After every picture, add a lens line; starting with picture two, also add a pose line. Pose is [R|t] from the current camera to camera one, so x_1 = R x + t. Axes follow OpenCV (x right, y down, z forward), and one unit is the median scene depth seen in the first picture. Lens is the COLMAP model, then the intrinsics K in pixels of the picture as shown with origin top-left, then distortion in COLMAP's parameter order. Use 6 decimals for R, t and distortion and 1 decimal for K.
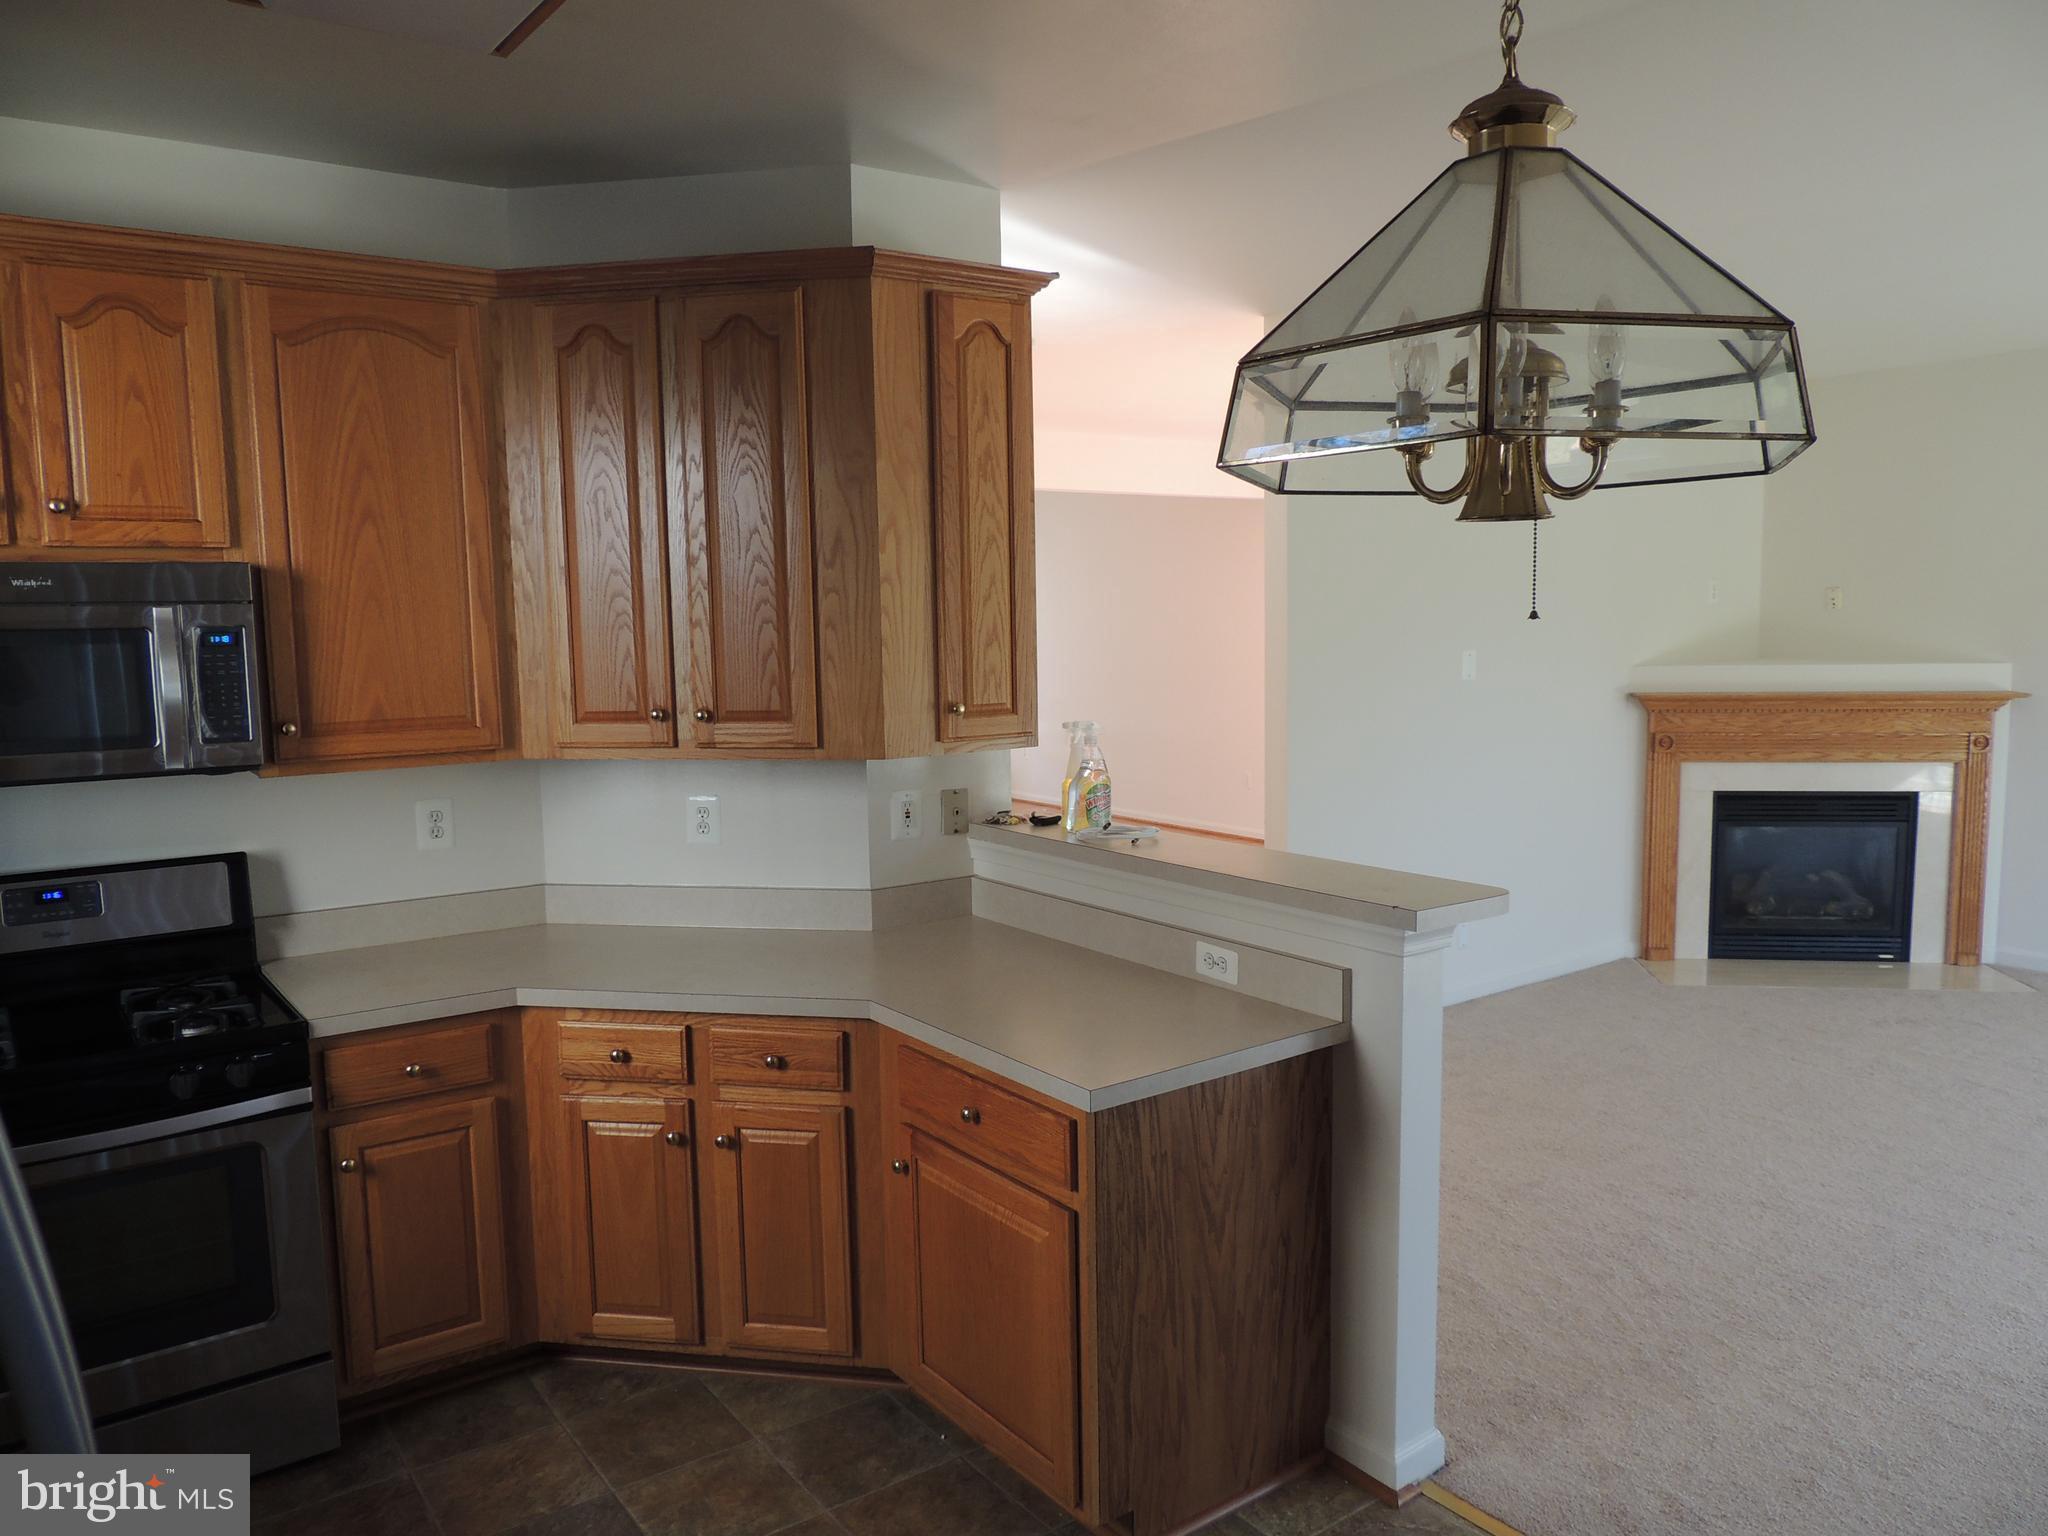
lens RADIAL K [[1486.2, 0, 1024.0], [0, 1486.2, 768.0], [0, 0, 1]] dist [-0.000046, -0.002065]
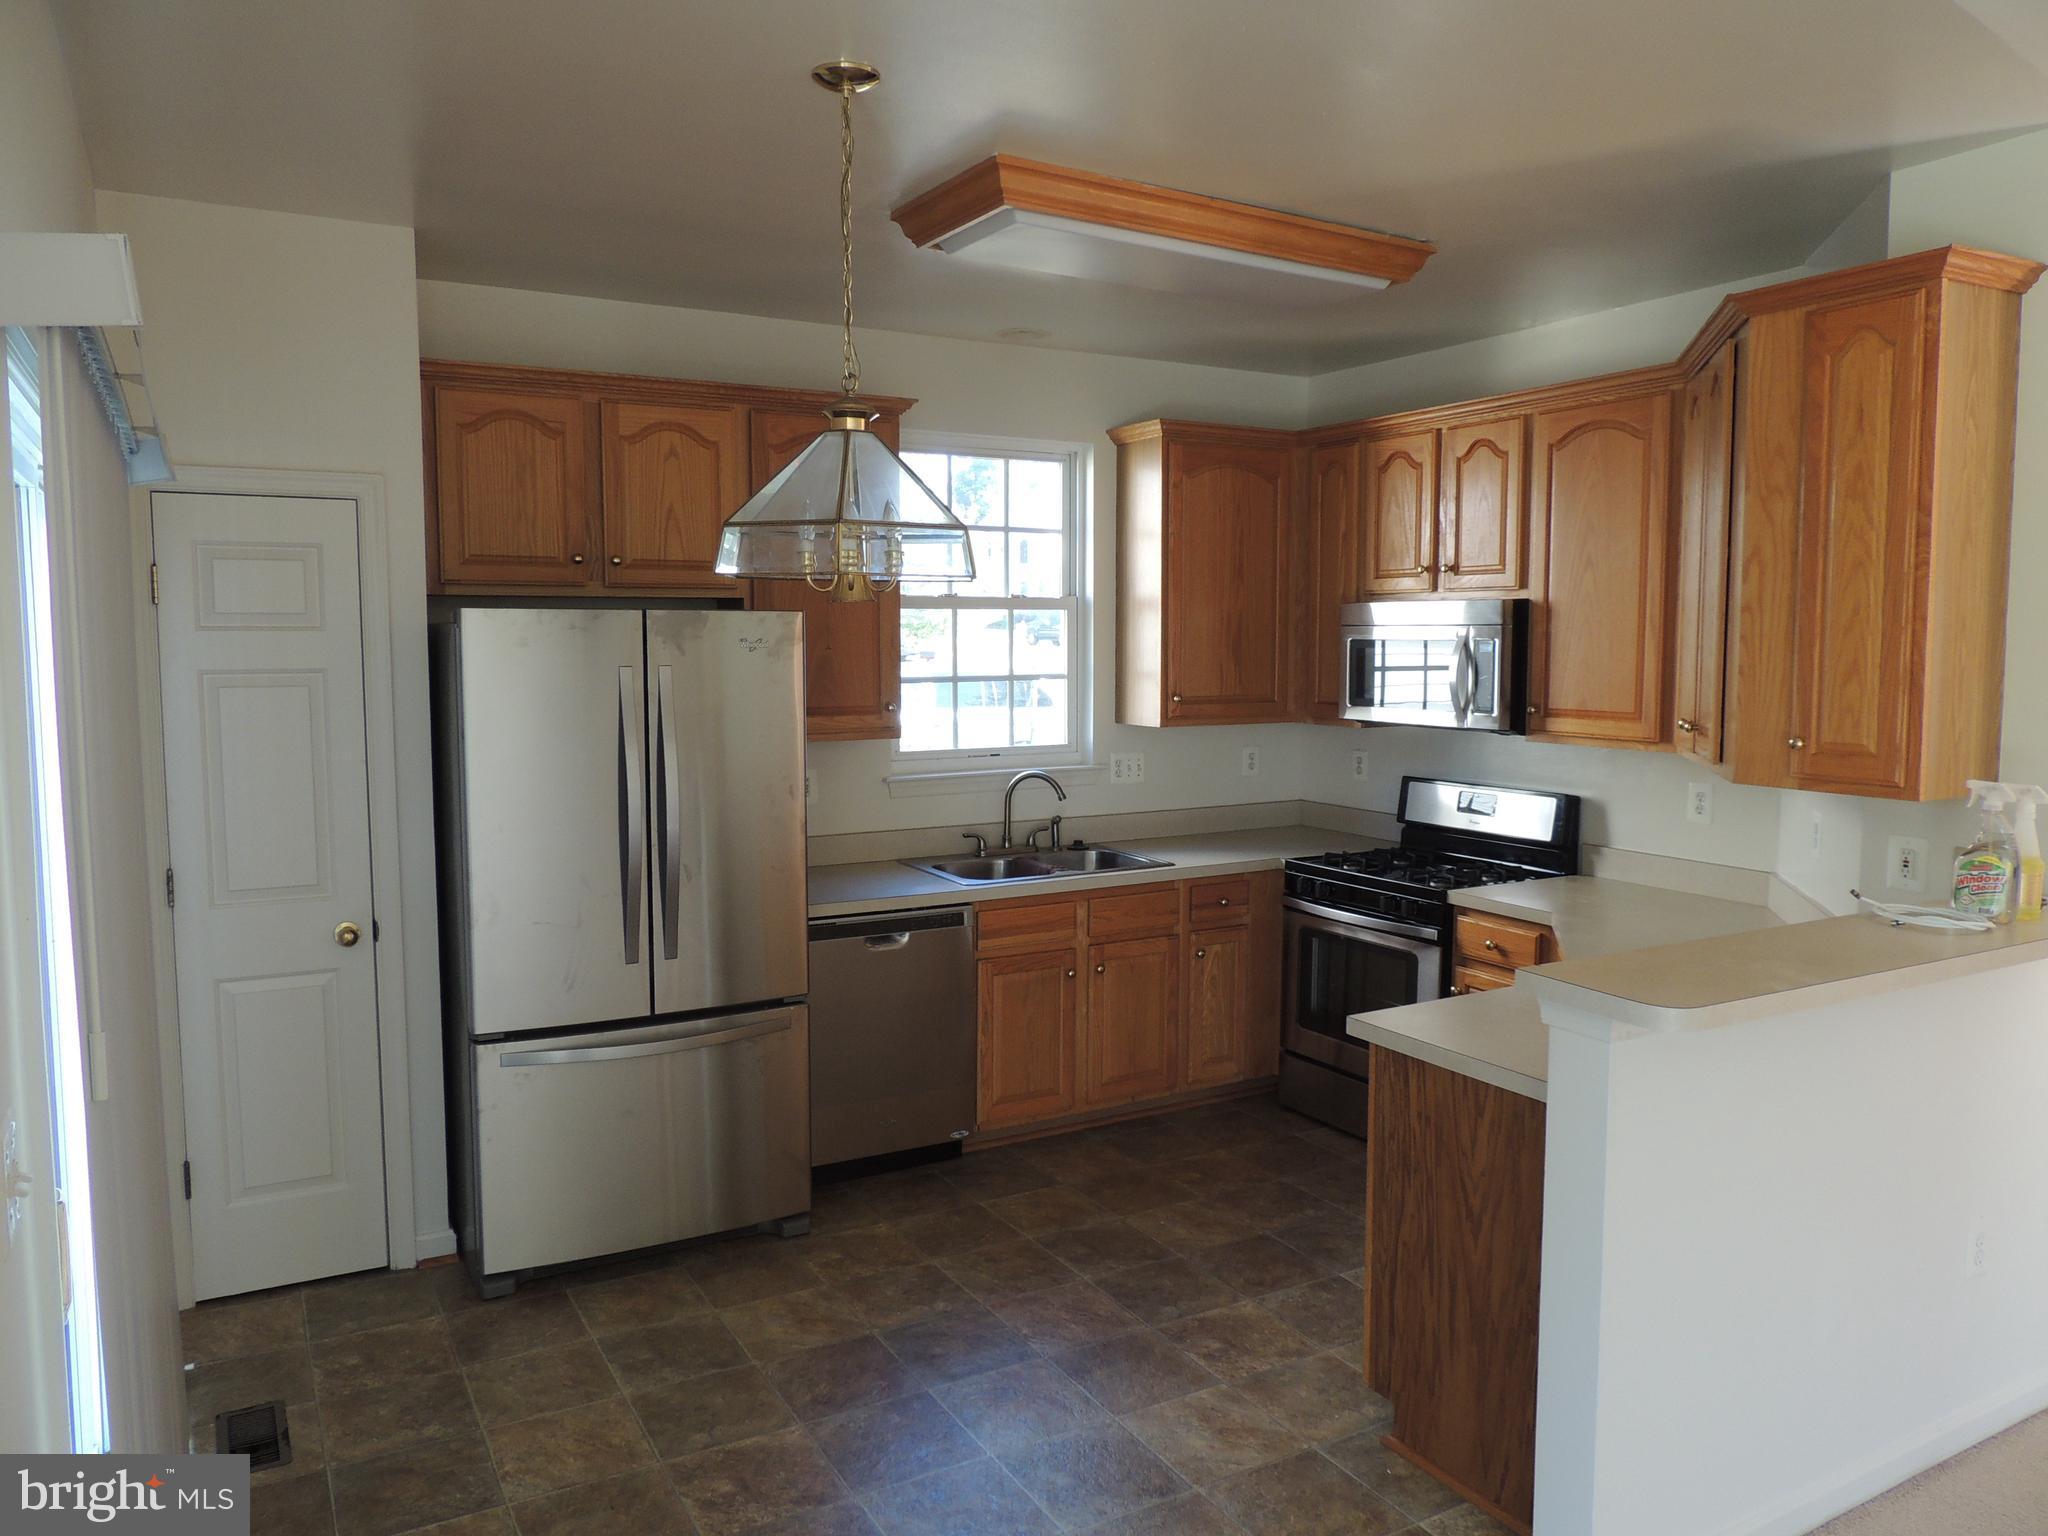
lens RADIAL K [[1486.2, 0, 1024.0], [0, 1486.2, 768.0], [0, 0, 1]] dist [-0.000046, -0.002065]
pose [[-0.119678, 0.106867, -0.987044, 0.510367], [-0.104302, 0.987335, 0.119545, -0.045880], [0.987319, 0.117258, -0.107016, 0.323945]]
